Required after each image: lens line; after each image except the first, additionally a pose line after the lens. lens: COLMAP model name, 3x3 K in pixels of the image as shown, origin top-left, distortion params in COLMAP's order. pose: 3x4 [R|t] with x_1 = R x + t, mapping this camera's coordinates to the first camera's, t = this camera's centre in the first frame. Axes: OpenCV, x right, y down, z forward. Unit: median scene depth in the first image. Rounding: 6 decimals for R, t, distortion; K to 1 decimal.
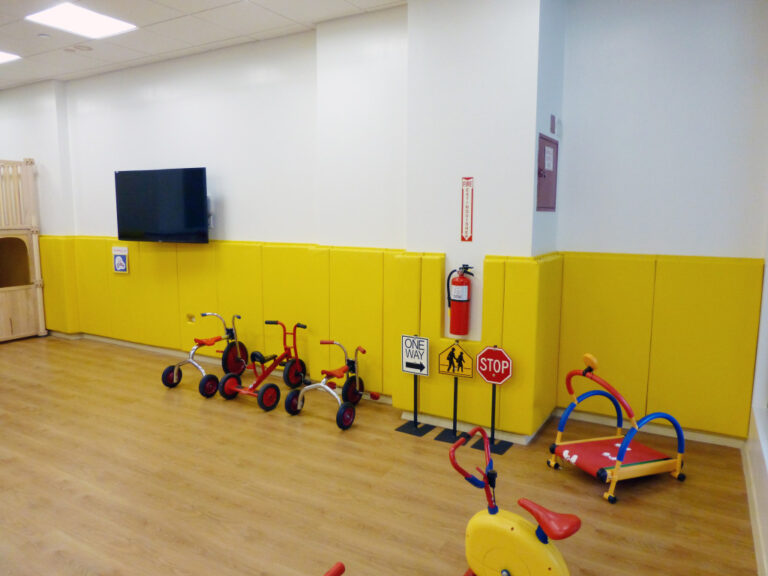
lens RADIAL K [[564.3, 0, 388.4], [0, 564.3, 288.4], [0, 0, 1]] dist [-0.008075, -0.011501]
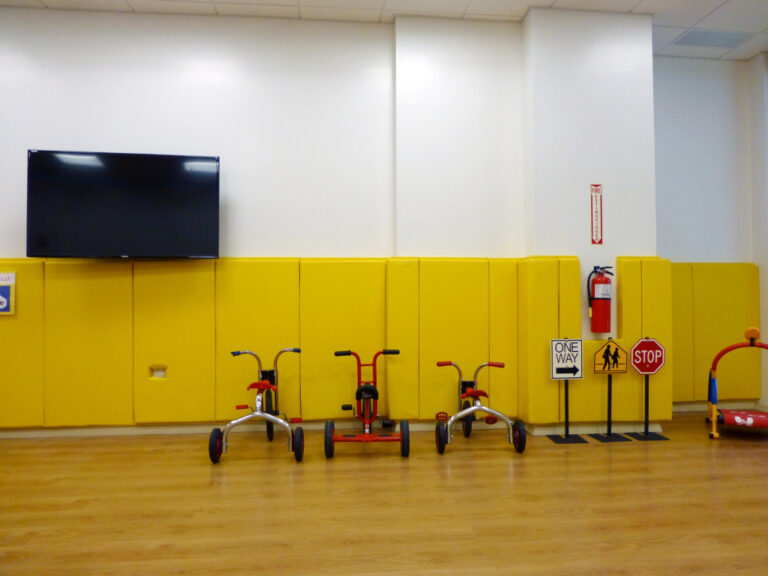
lens RADIAL K [[564.3, 0, 386.1], [0, 564.3, 287.0], [0, 0, 1]] dist [-0.008075, -0.011501]
pose [[0.802438, 0.002873, 0.596728, -0.808451], [0.087379, 0.988644, -0.122262, 0.090303], [-0.590303, 0.150249, 0.793075, 0.411838]]
